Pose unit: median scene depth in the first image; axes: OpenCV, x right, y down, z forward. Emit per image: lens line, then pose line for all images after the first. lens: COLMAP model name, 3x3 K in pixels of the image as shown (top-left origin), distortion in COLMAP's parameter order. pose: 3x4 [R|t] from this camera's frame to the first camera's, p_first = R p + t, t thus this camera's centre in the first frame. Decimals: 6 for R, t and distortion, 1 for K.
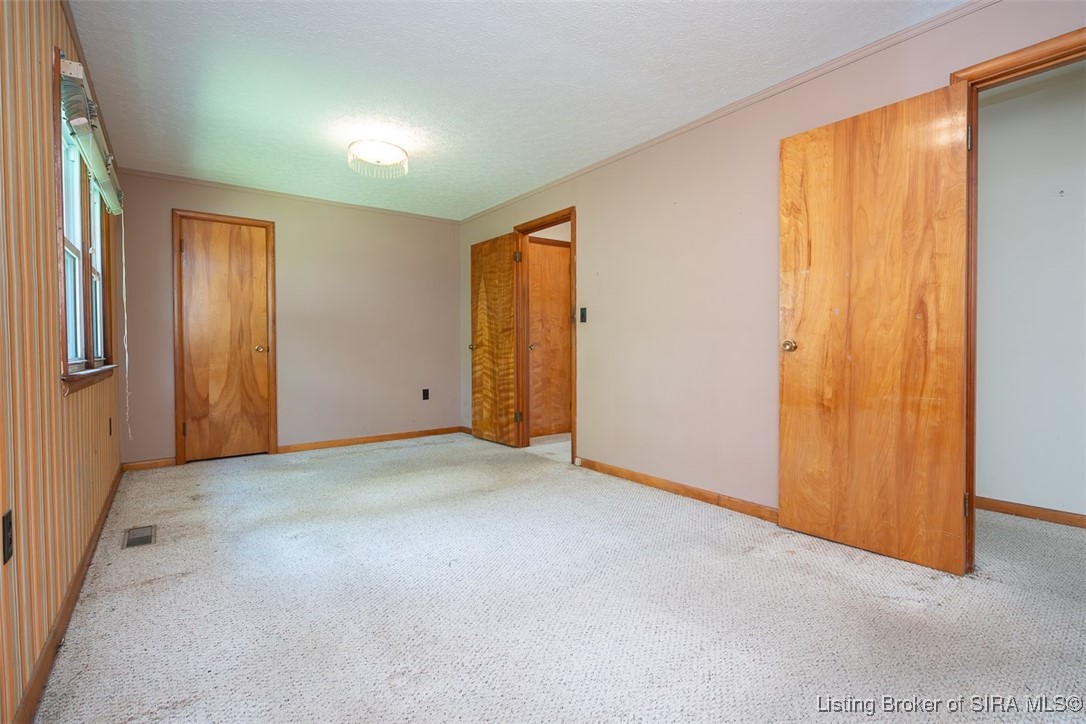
lens RADIAL K [[501.6, 0, 539.8], [0, 501.6, 357.8], [0, 0, 1]] dist [0.000699, 0.000877]
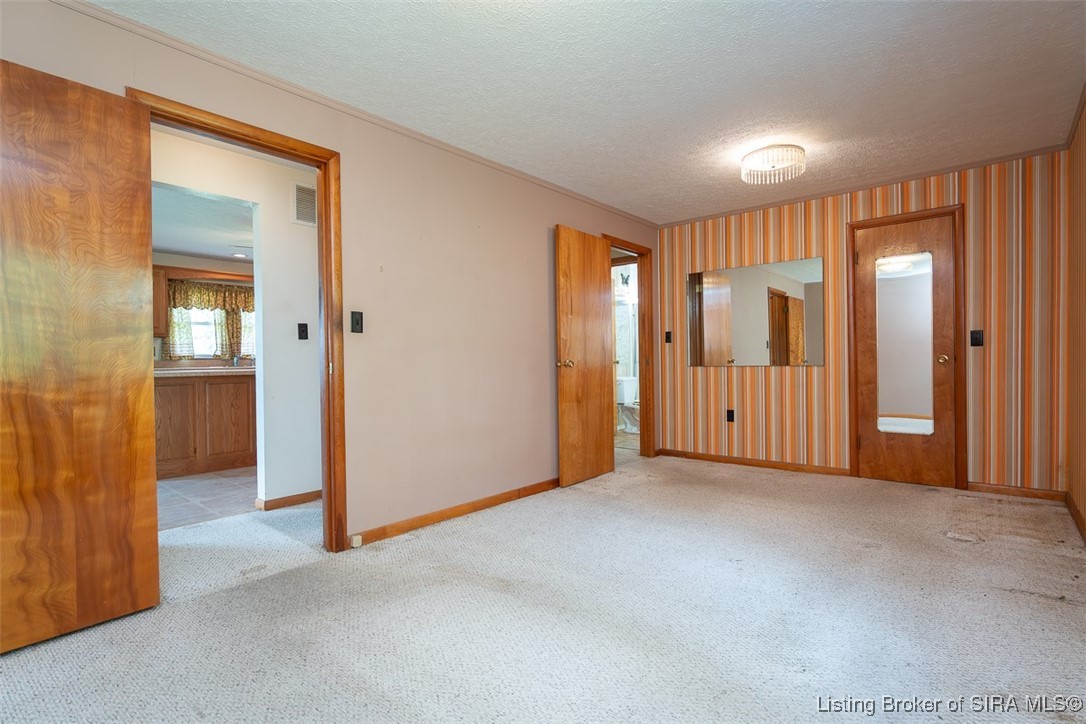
lens RADIAL K [[522.1, 0, 545.7], [0, 522.1, 367.2], [0, 0, 1]] dist [0.000543, 0.000438]
pose [[-0.218367, 0.000791, 0.975867, -0.641080], [0.040170, 0.999159, 0.008178, -0.018267], [-0.975040, 0.040987, -0.218215, 0.881312]]
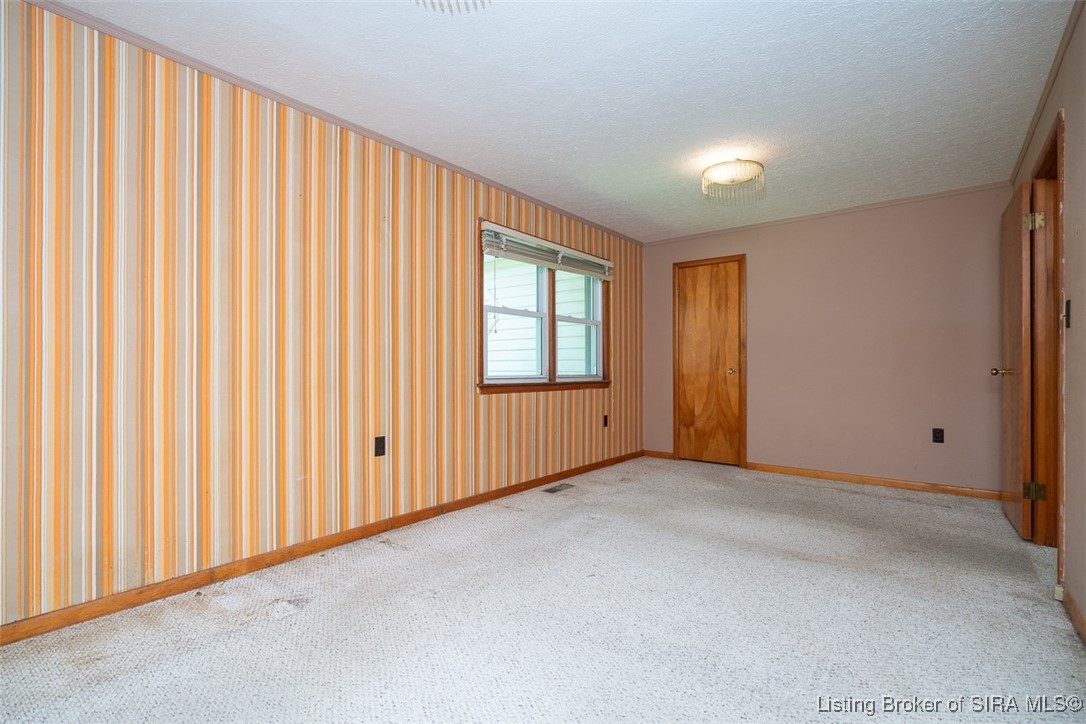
lens RADIAL K [[501.6, 0, 534.8], [0, 501.6, 361.8], [0, 0, 1]] dist [0.000699, 0.000877]
pose [[0.243000, -0.005781, -0.970009, 0.445451], [-0.025015, 0.999612, -0.012224, -0.014132], [0.969704, 0.027235, 0.242761, 0.328811]]
